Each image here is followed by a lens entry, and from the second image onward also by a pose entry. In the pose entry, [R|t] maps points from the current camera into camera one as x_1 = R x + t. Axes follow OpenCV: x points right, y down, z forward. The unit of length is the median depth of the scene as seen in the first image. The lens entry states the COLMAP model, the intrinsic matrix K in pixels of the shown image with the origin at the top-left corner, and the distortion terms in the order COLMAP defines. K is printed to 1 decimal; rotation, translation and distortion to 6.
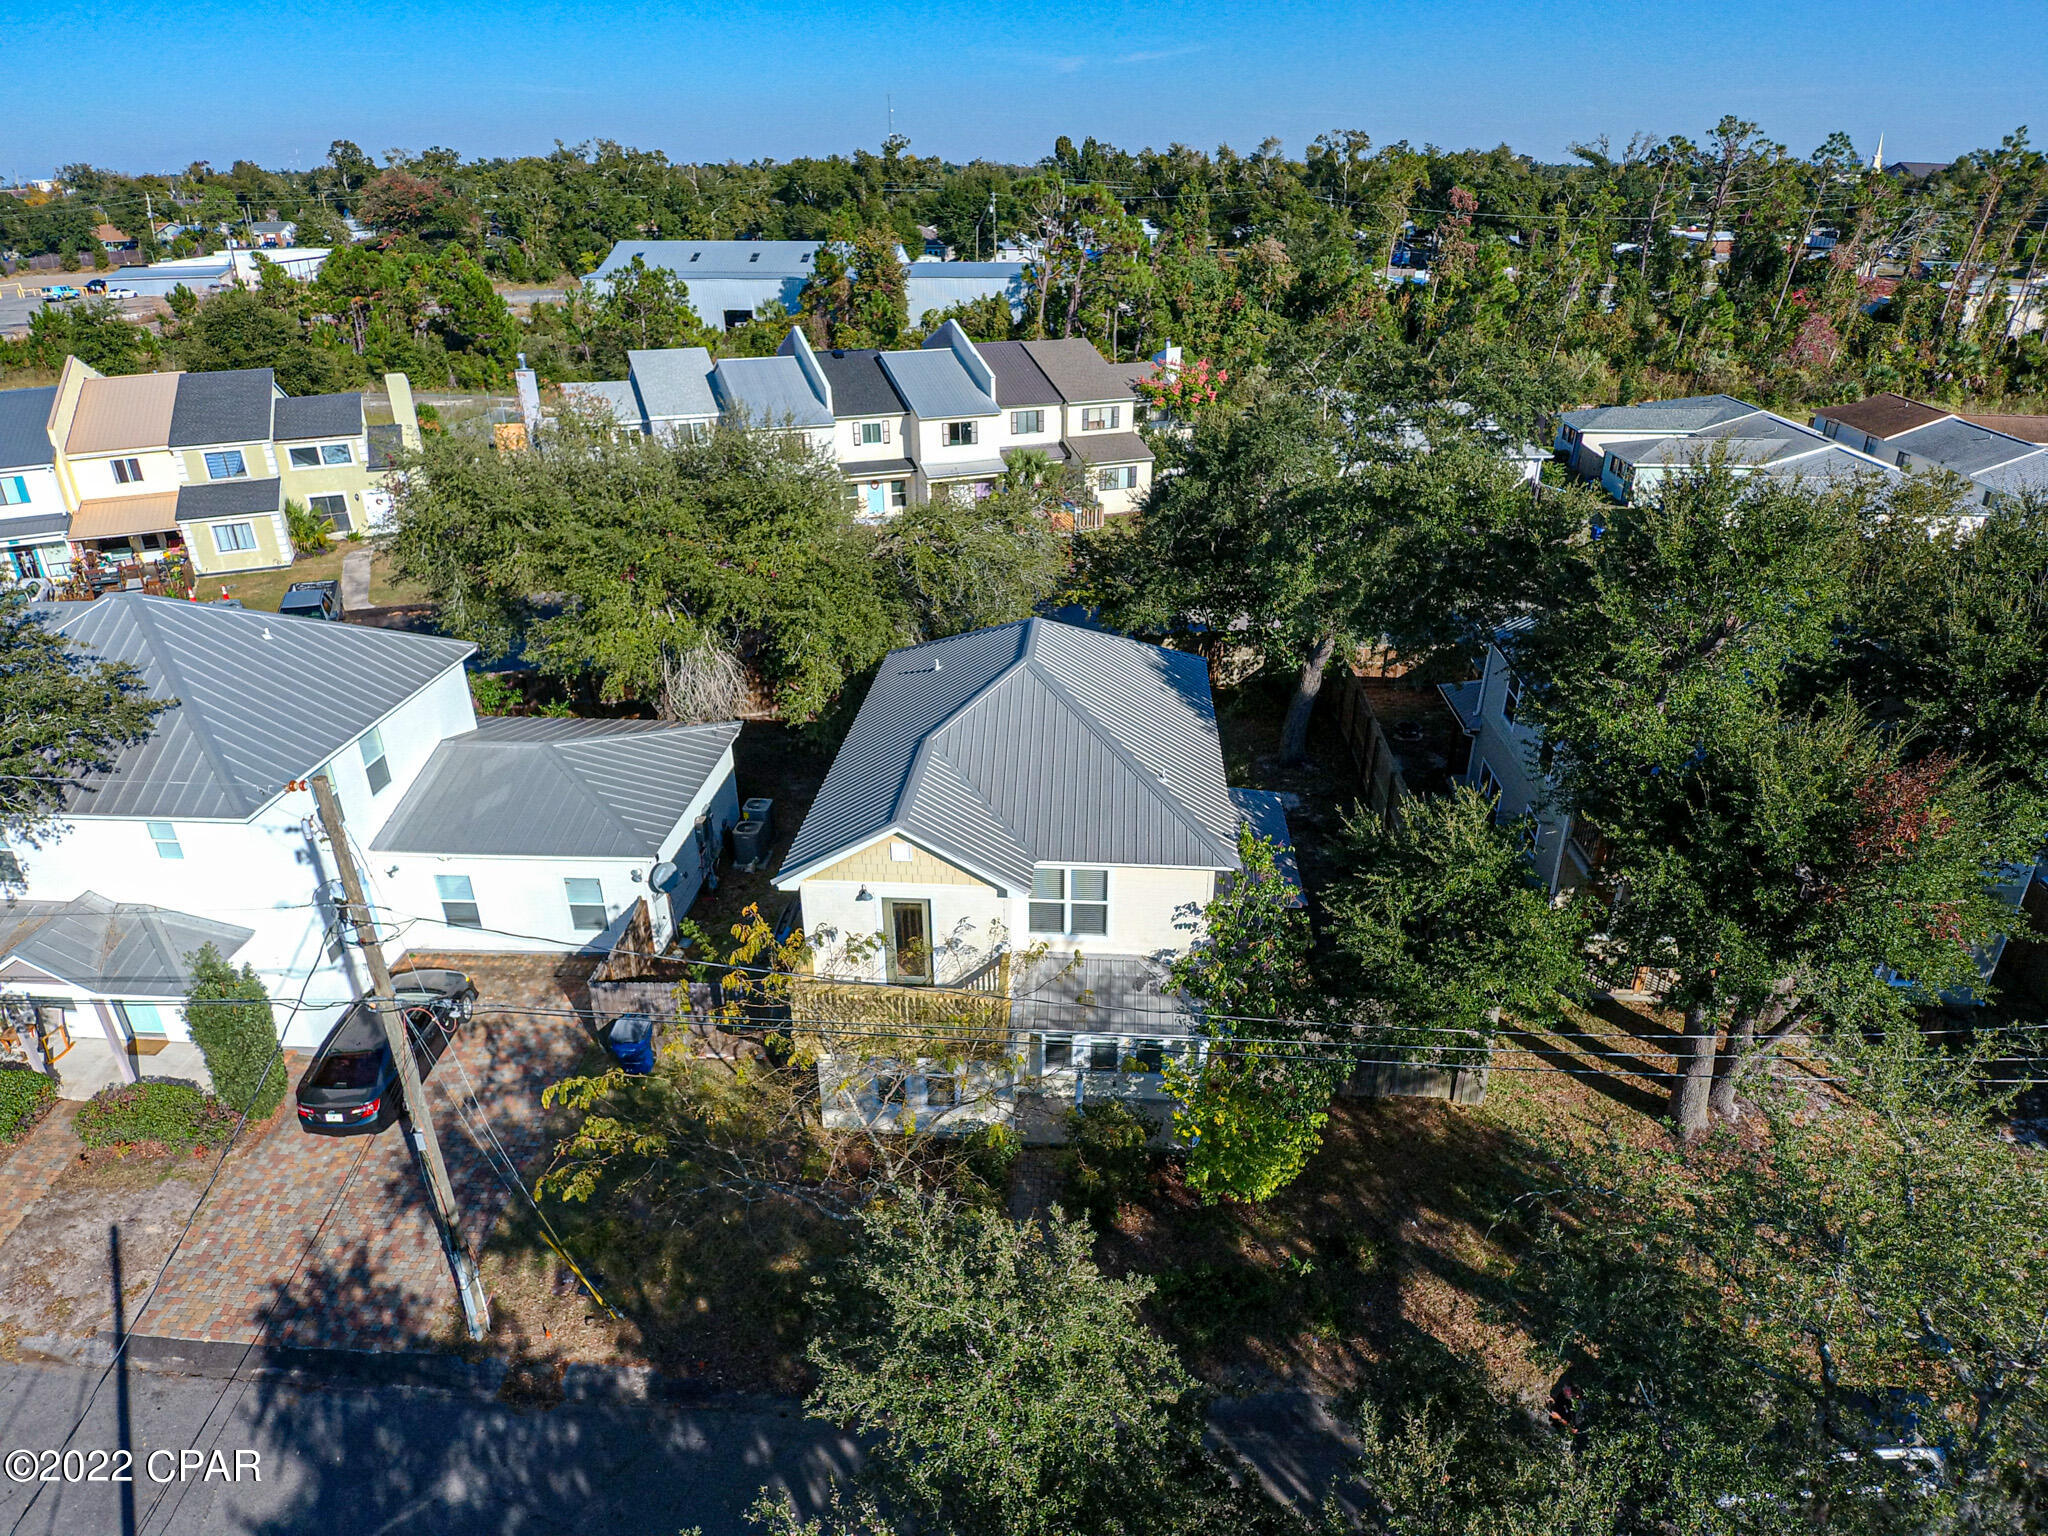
lens RADIAL K [[1322.1, 0, 1020.7], [0, 1322.1, 793.9], [0, 0, 1]] dist [0.081898, -0.134822]
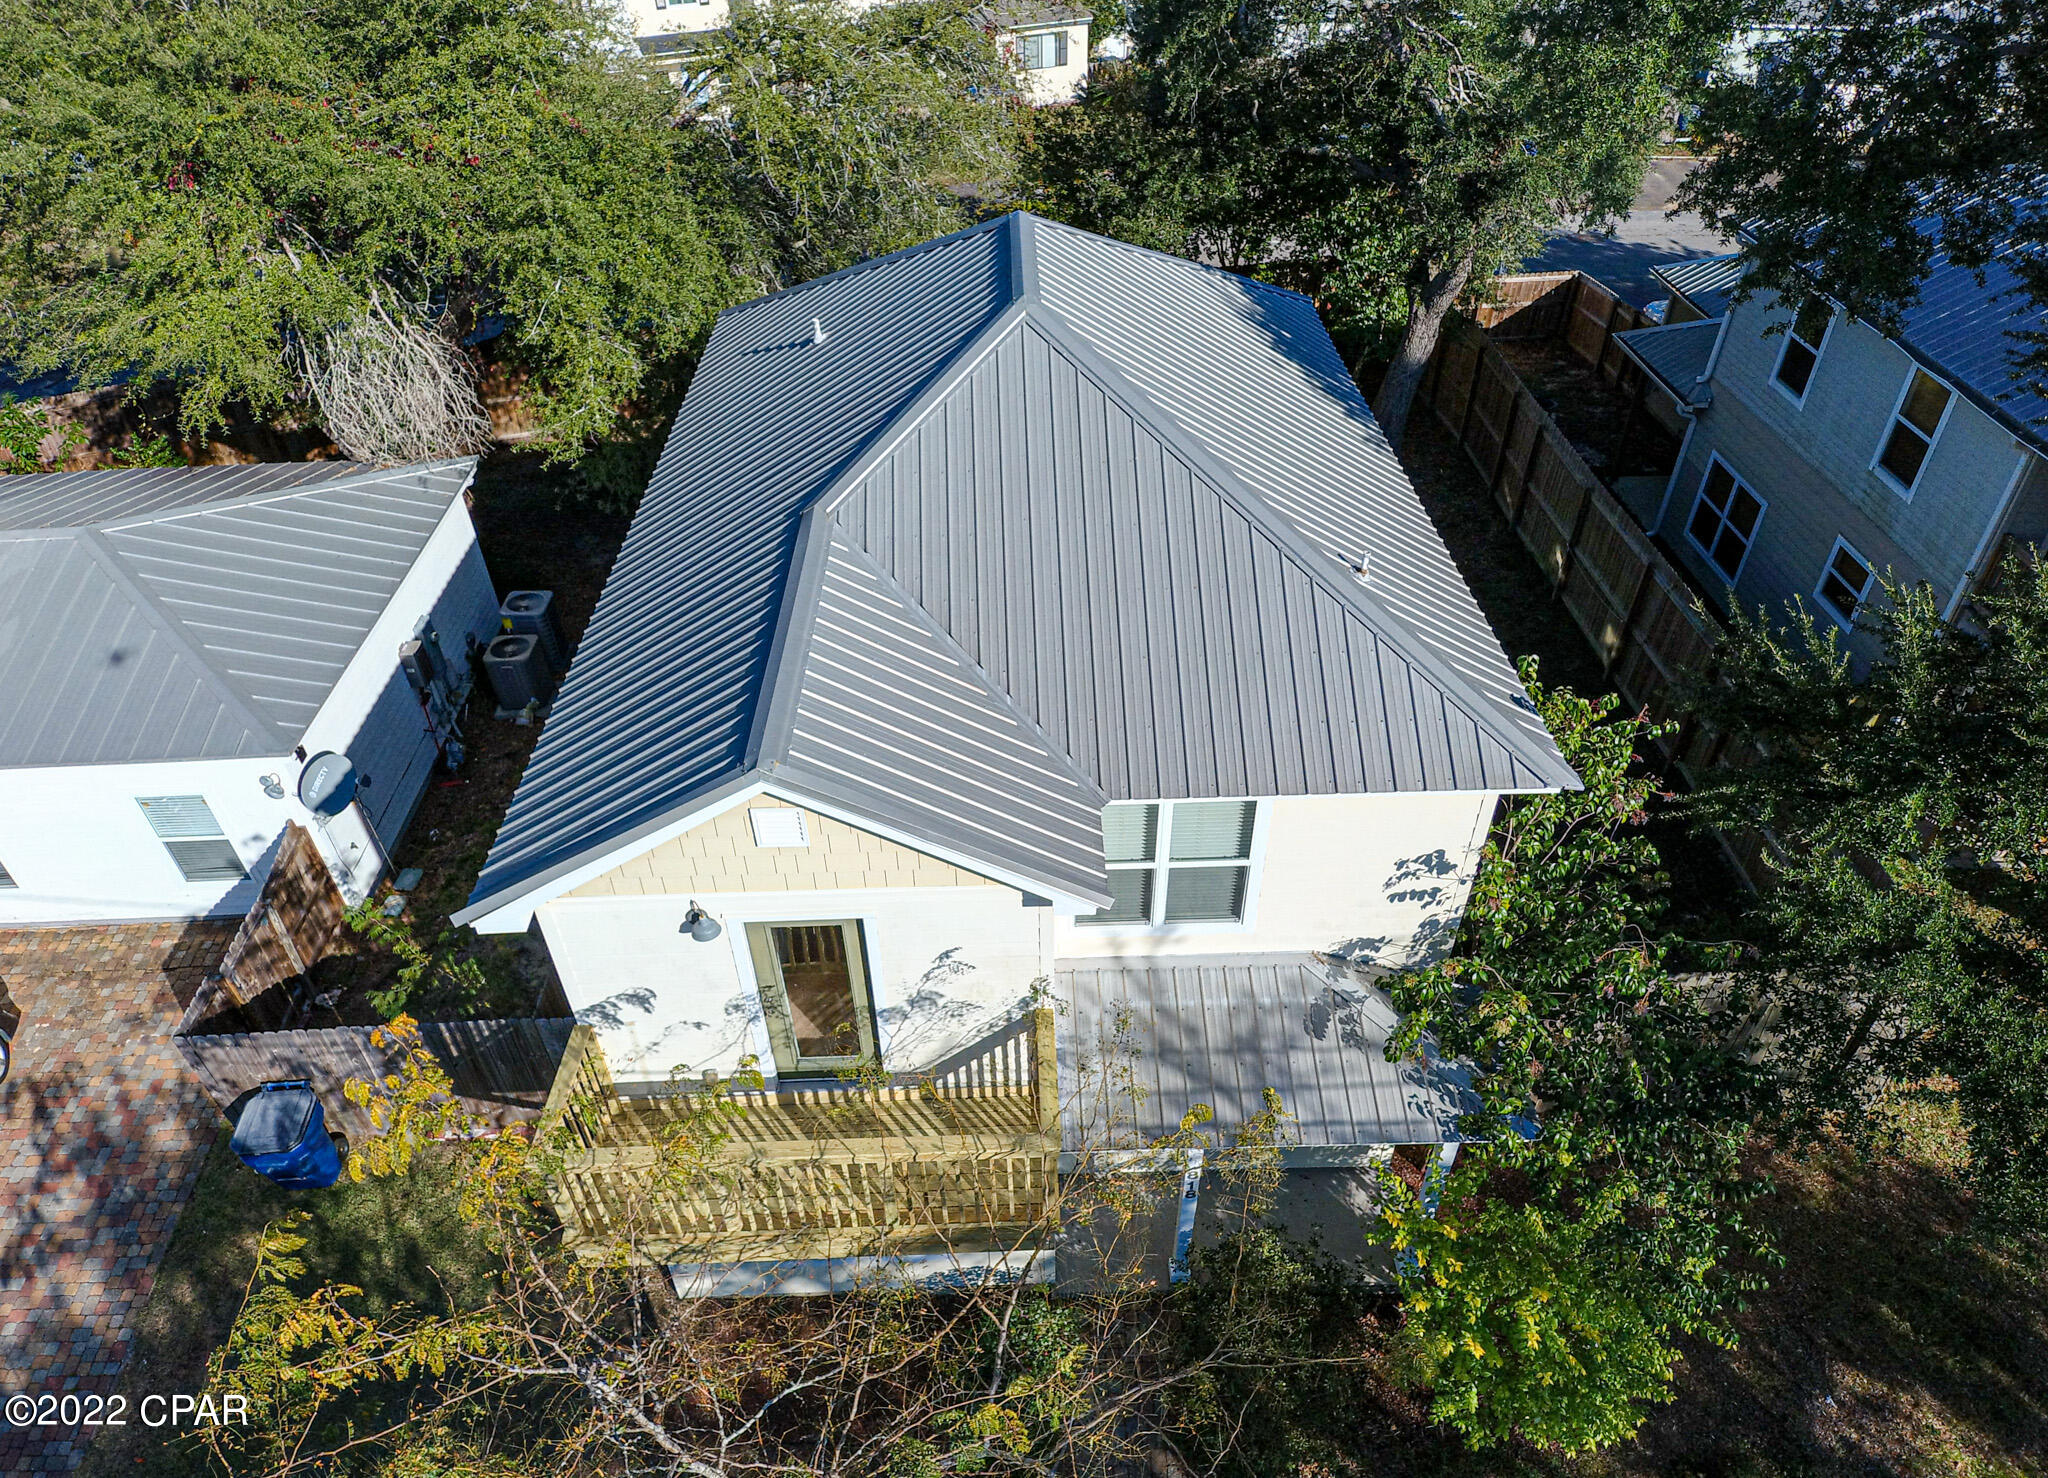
lens RADIAL K [[1353.1, 0, 1049.6], [0, 1353.1, 830.6], [0, 0, 1]] dist [0.067338, -0.112118]
pose [[0.993649, -0.074854, 0.084013, -0.029798], [0.051916, 0.967393, 0.247902, -0.034353], [-0.099830, -0.241966, 0.965135, 0.403030]]
